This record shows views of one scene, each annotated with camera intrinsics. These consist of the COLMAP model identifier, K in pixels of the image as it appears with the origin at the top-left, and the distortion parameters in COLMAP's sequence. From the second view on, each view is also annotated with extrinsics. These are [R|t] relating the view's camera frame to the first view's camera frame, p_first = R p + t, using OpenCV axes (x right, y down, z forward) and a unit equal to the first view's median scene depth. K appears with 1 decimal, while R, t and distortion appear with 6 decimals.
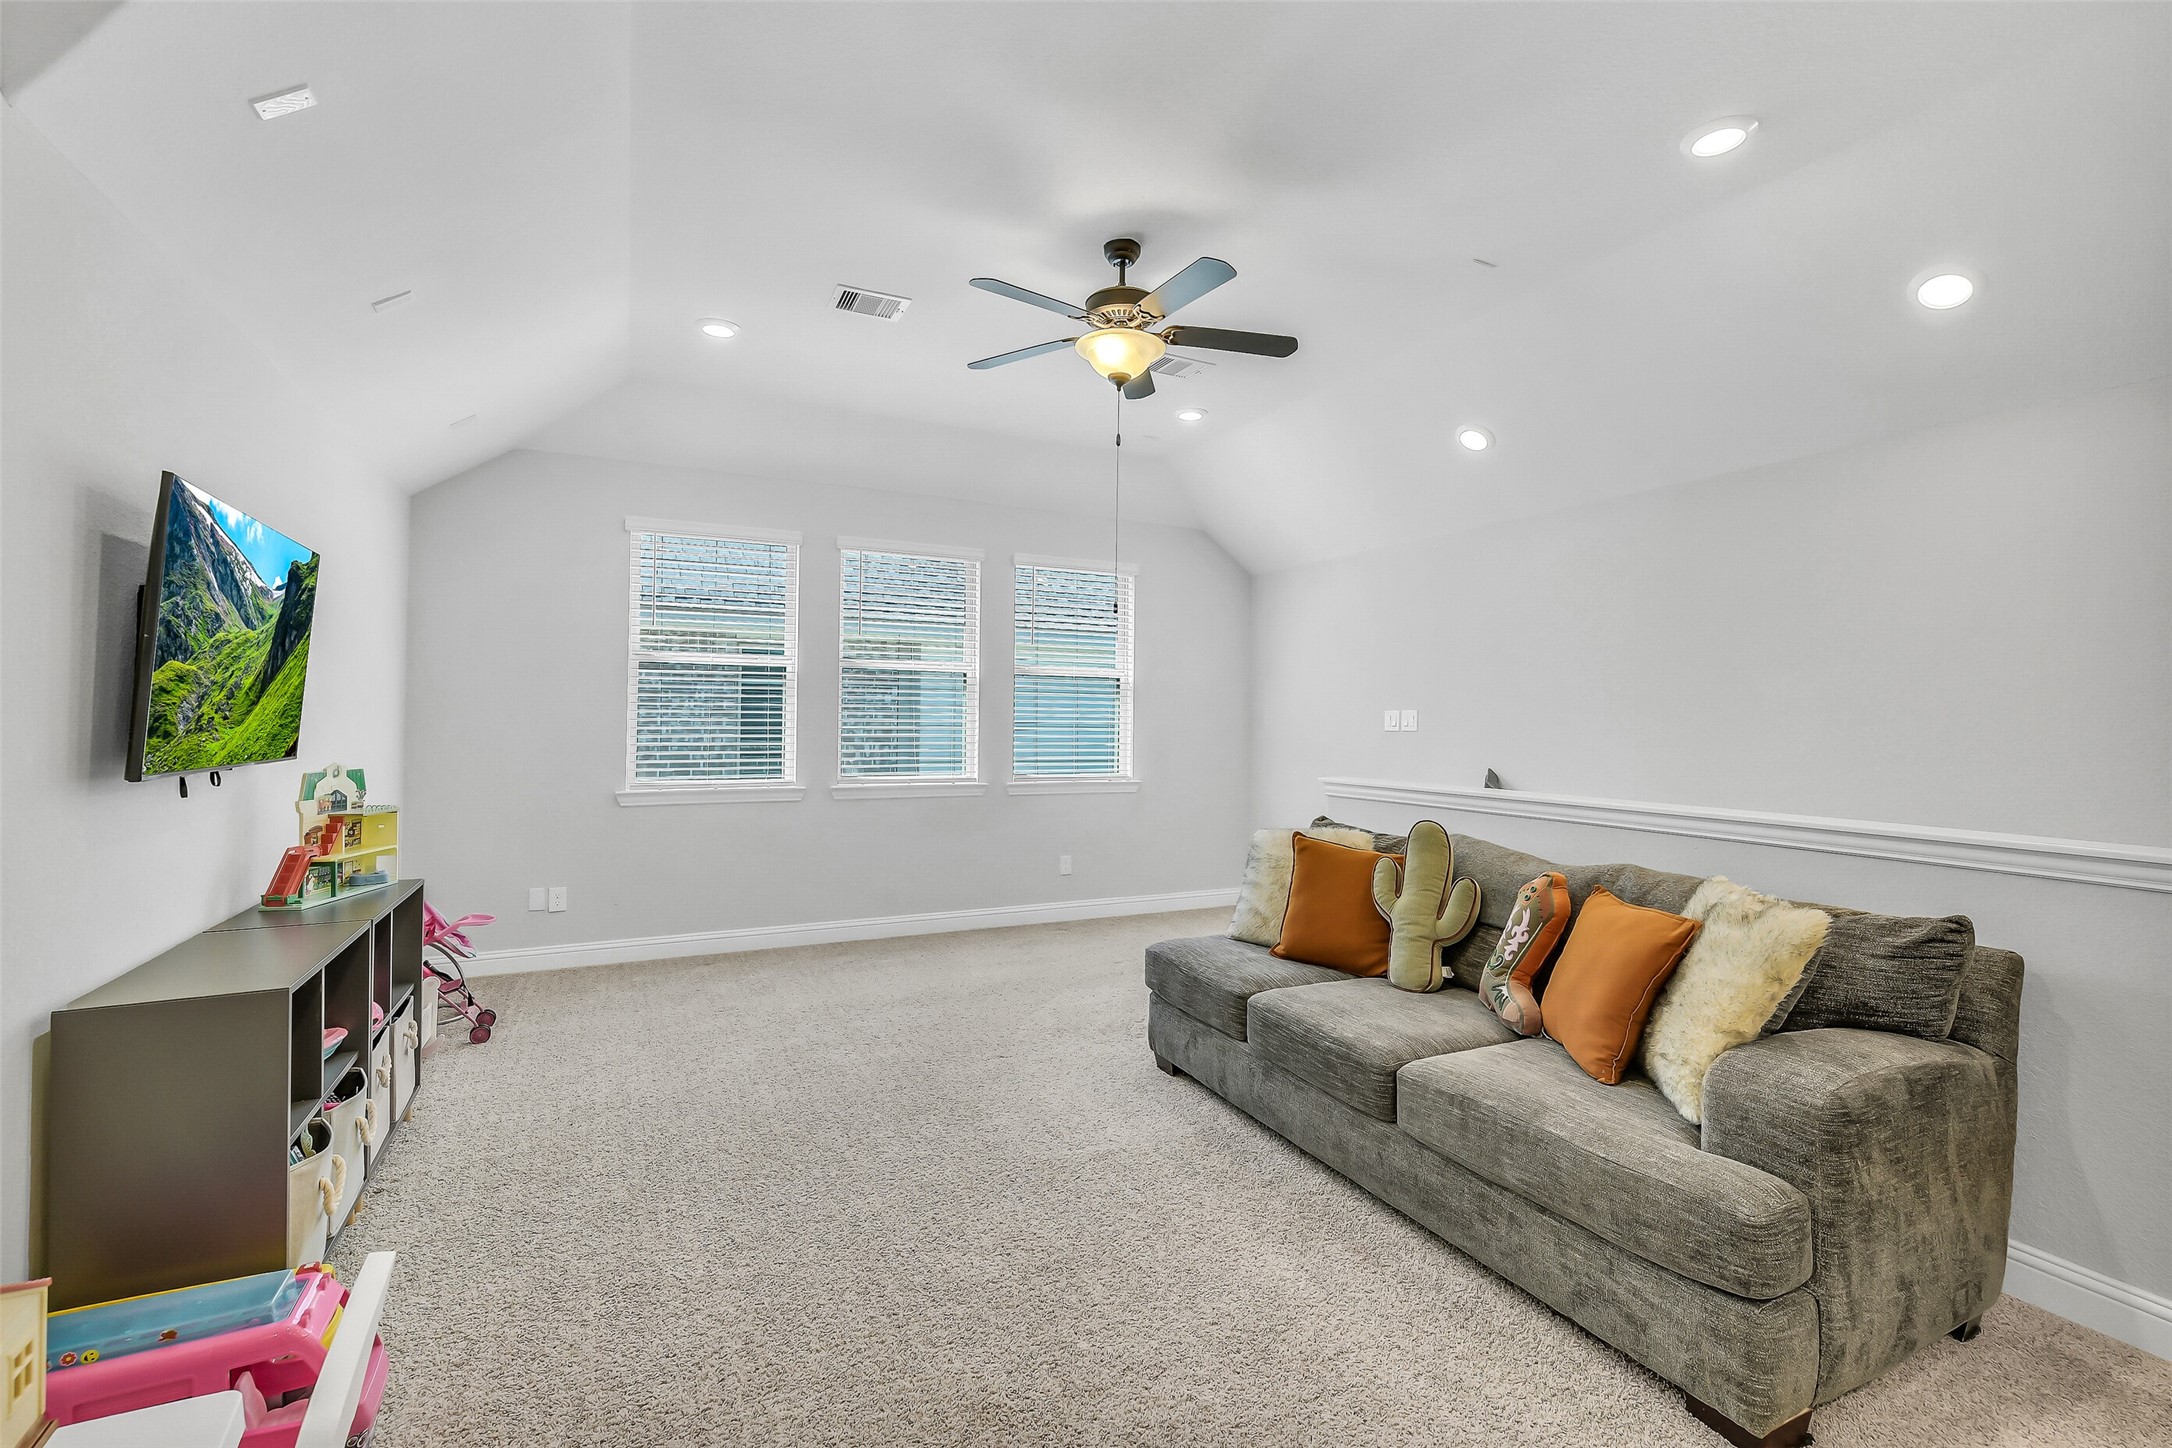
lens RADIAL K [[946.0, 0, 1090.7], [0, 946.0, 717.9], [0, 0, 1]] dist [0.015779, -0.012818]
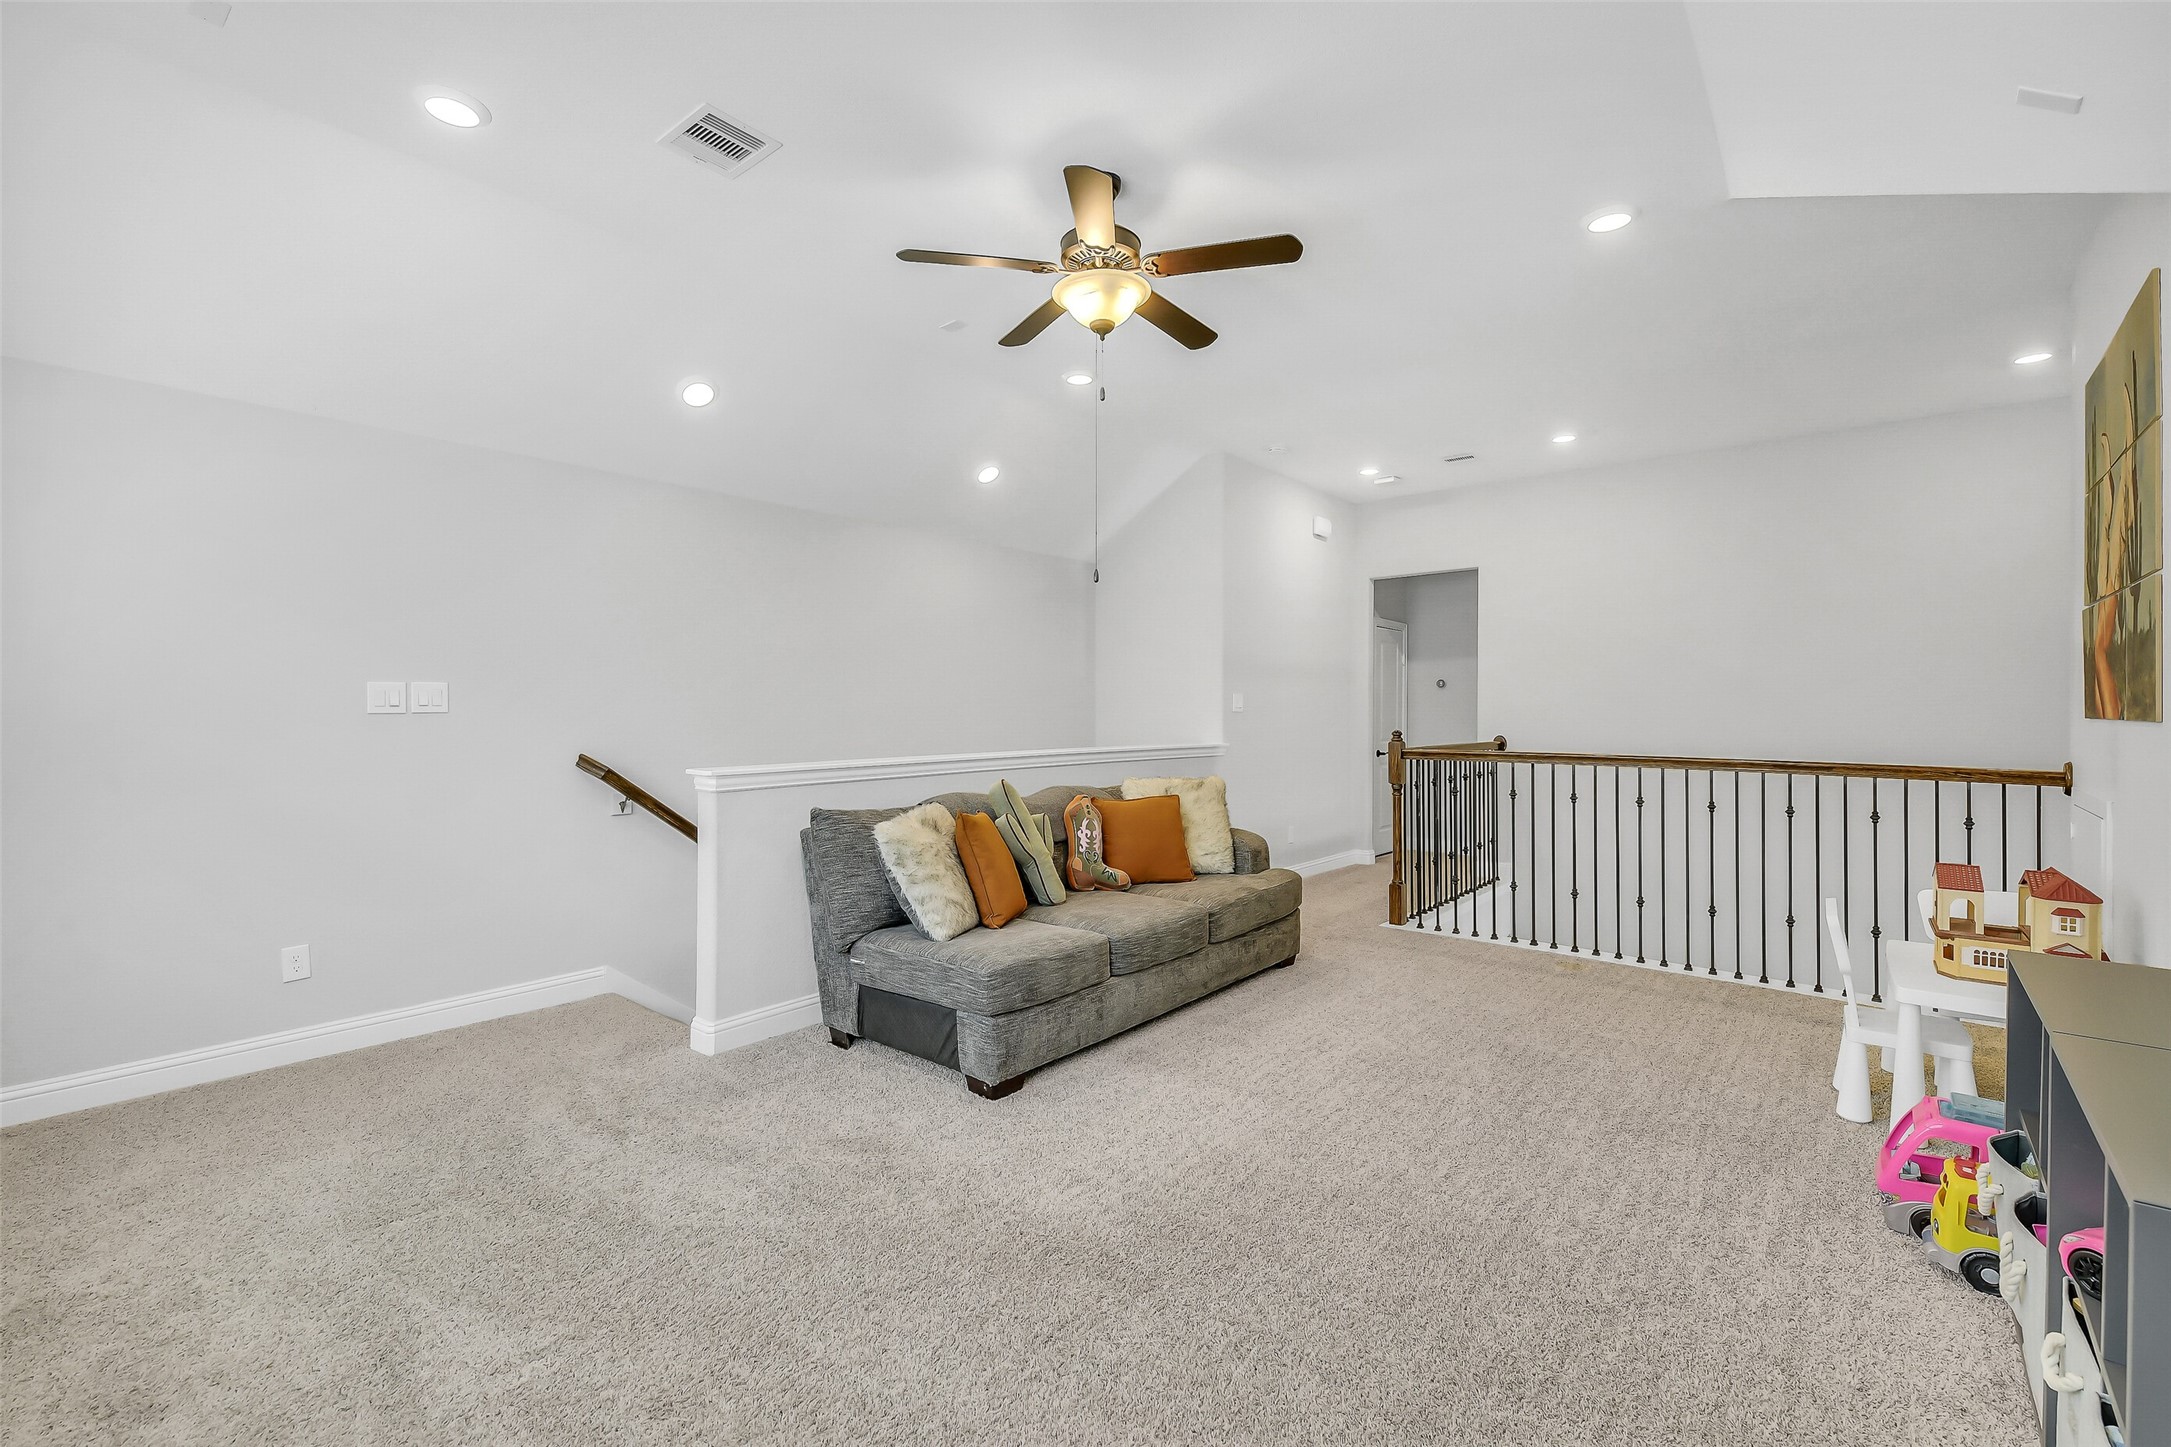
lens RADIAL K [[945.1, 0, 1099.0], [0, 945.1, 697.6], [0, 0, 1]] dist [0.023292, -0.011797]
pose [[-0.447638, 0.005714, 0.894196, -1.019875], [-0.013775, 0.999817, -0.013284, 0.013667], [-0.894109, -0.018264, -0.447478, 1.790724]]
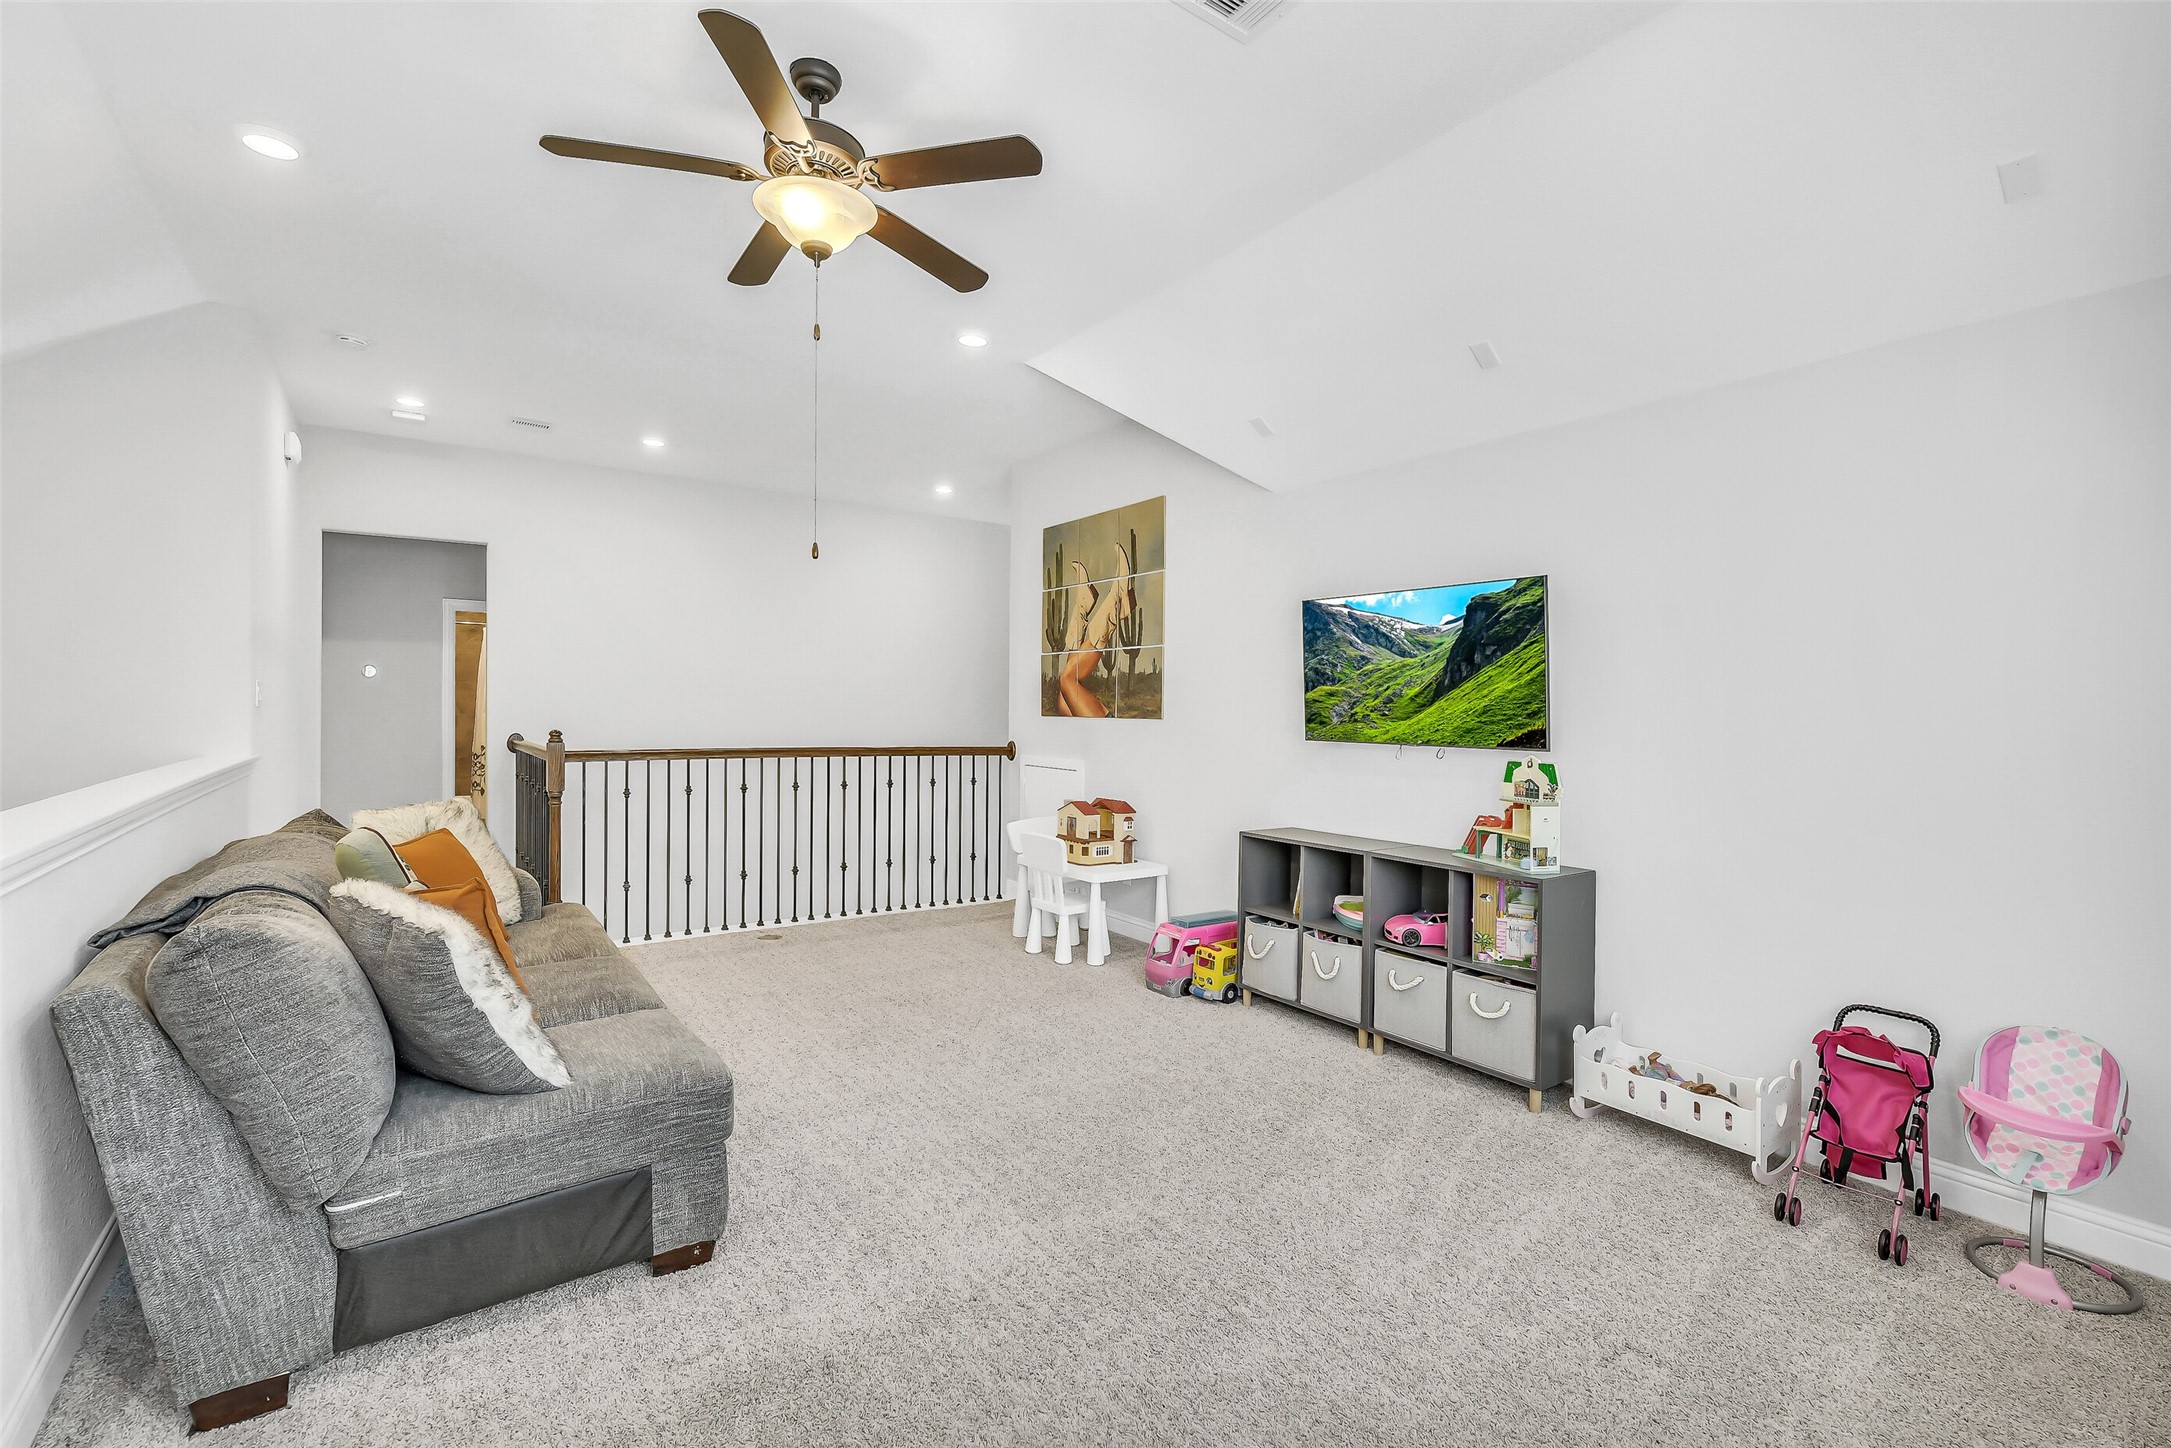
lens RADIAL K [[941.0, 0, 1085.5], [0, 941.0, 724.0], [0, 0, 1]] dist [0.001508, 0.000173]
pose [[-0.975770, -0.011643, -0.218491, -0.032727], [-0.013178, 0.999898, 0.005568, 0.012384], [0.218404, 0.008312, -0.975823, 2.268434]]
